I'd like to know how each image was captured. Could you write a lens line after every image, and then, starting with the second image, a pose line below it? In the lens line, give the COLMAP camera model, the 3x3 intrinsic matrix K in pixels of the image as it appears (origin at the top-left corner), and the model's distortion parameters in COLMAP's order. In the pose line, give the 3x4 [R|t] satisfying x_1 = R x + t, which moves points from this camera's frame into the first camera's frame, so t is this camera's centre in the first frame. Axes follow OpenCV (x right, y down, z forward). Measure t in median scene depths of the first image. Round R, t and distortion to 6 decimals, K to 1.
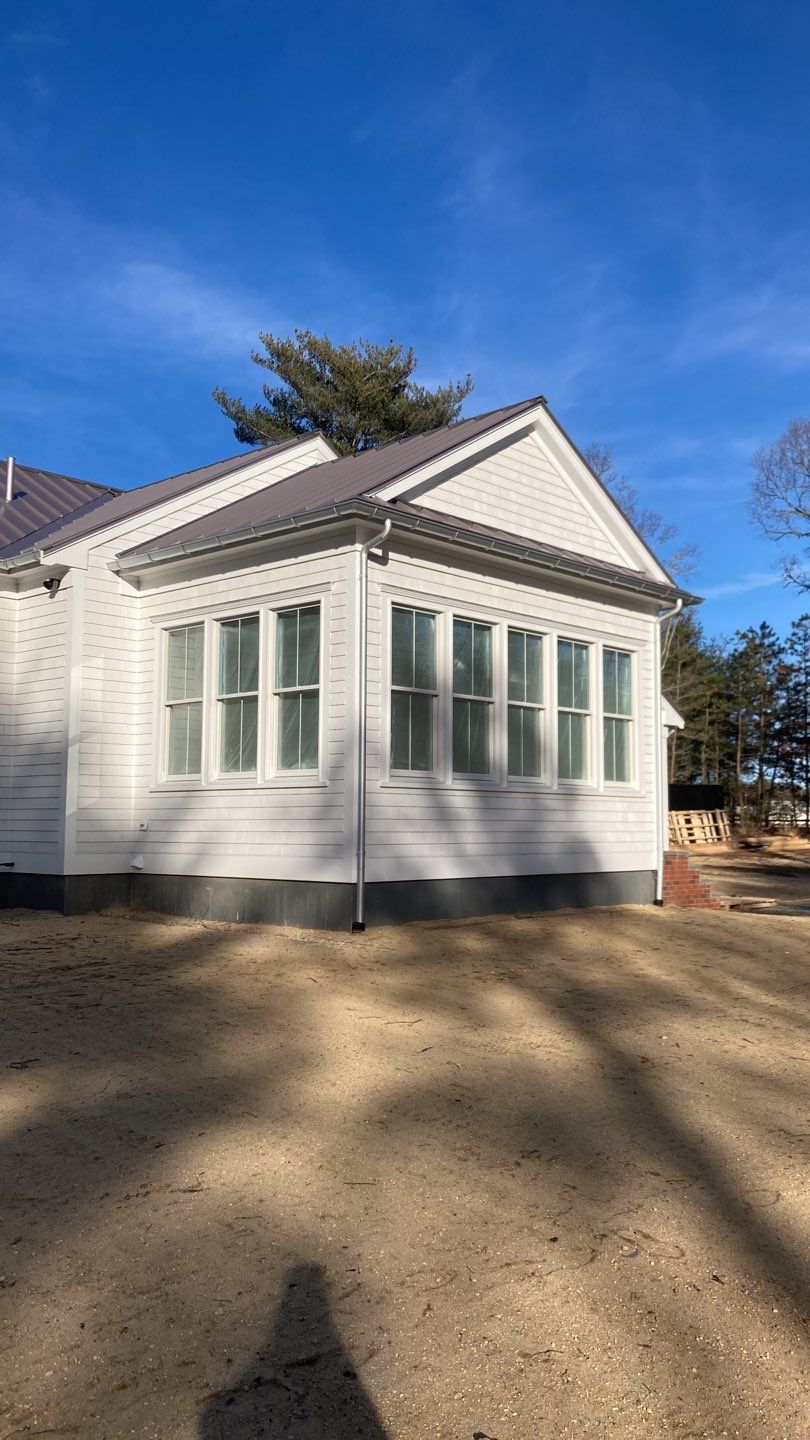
lens RADIAL K [[1174.6, 0, 419.7], [0, 1174.6, 708.2], [0, 0, 1]] dist [0.065136, -0.098846]
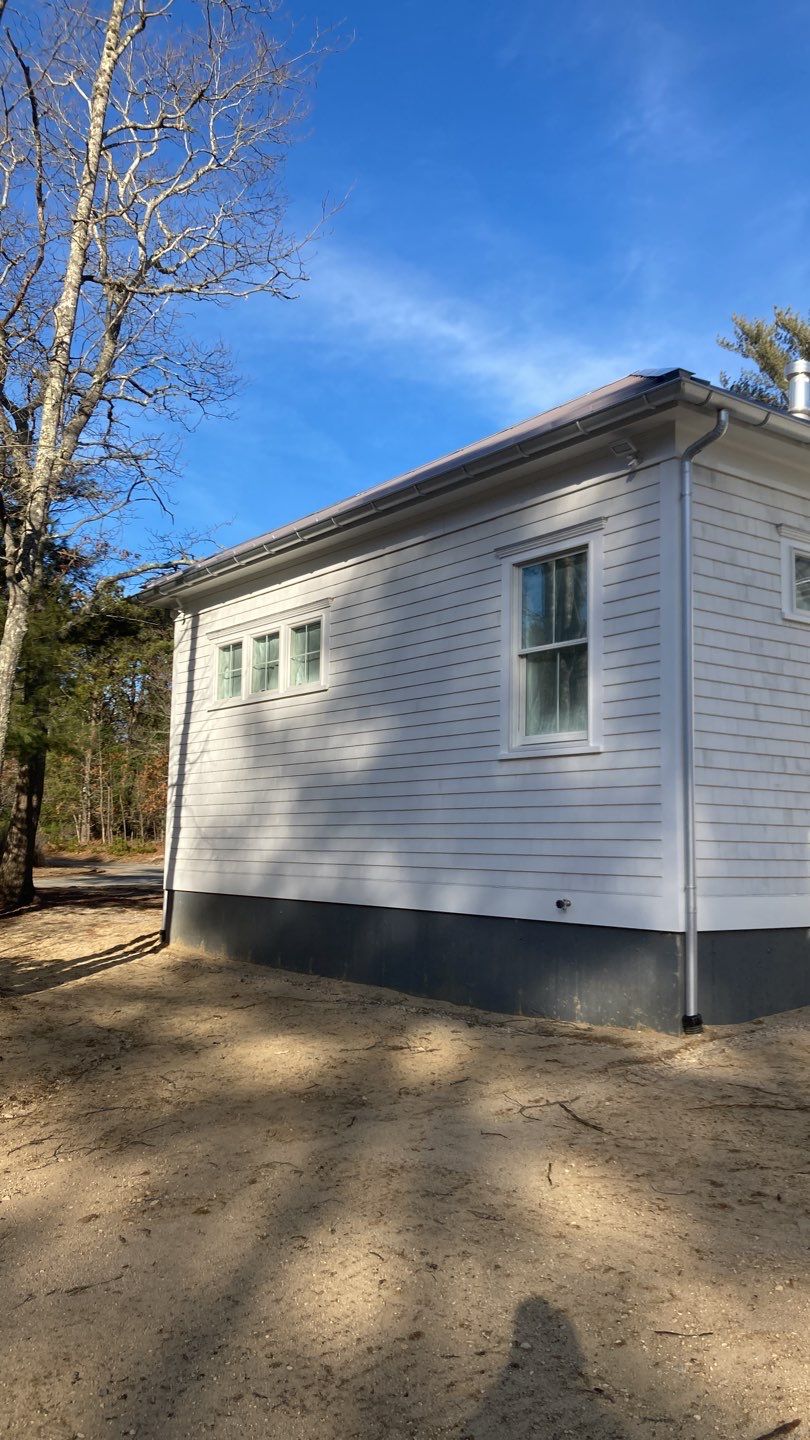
lens RADIAL K [[1161.6, 0, 405.1], [0, 1161.6, 708.8], [0, 0, 1]] dist [0.074124, -0.093167]
pose [[0.984744, -0.009242, -0.173765, -0.635426], [0.005166, 0.999701, -0.023897, 0.020471], [0.173934, 0.022634, 0.984497, 0.196836]]
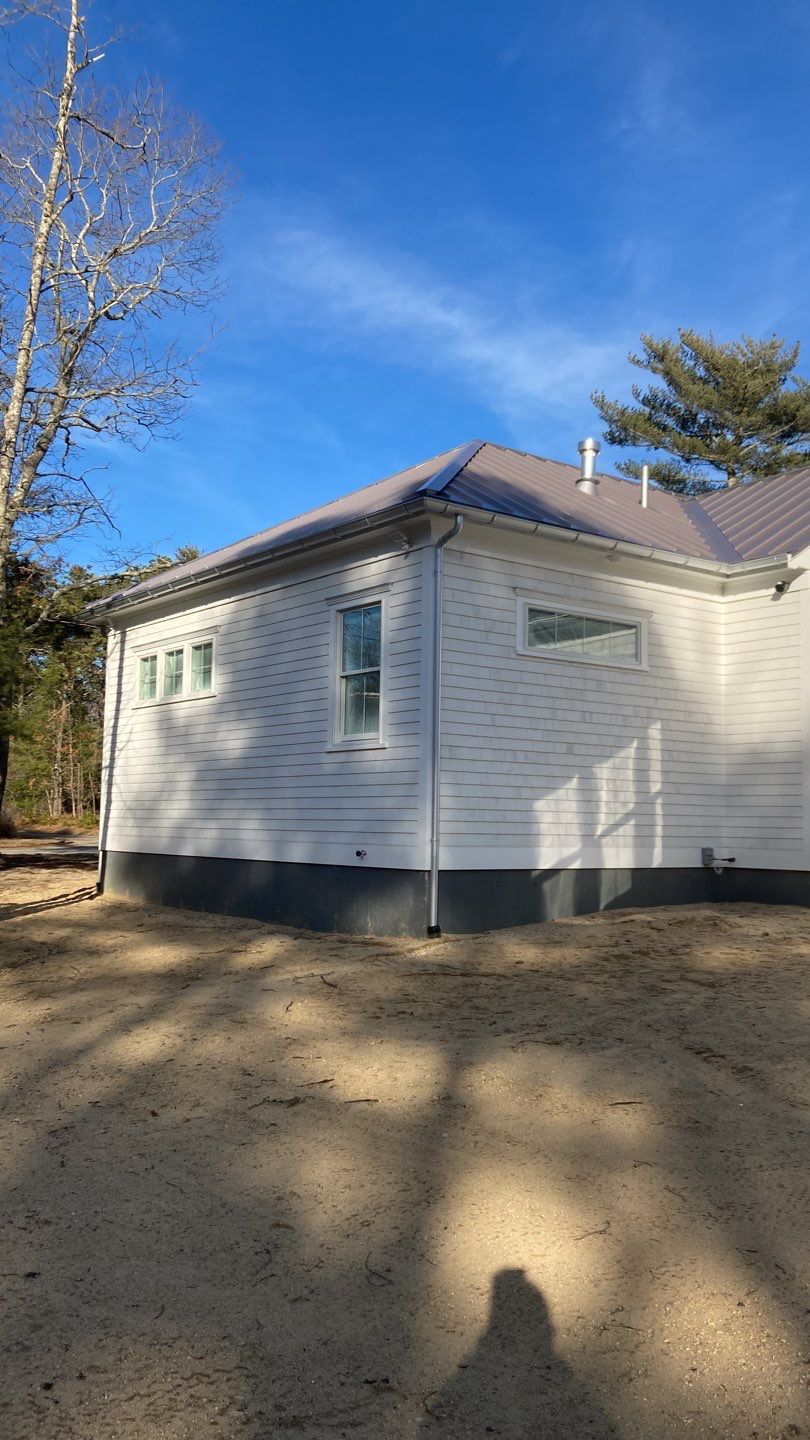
lens RADIAL K [[1177.4, 0, 408.5], [0, 1177.4, 701.9], [0, 0, 1]] dist [0.041886, -0.056674]
pose [[0.987320, -0.005822, -0.158635, -0.476754], [0.004911, 0.999969, -0.006134, -0.000656], [0.158666, 0.005277, 0.987318, -0.064549]]
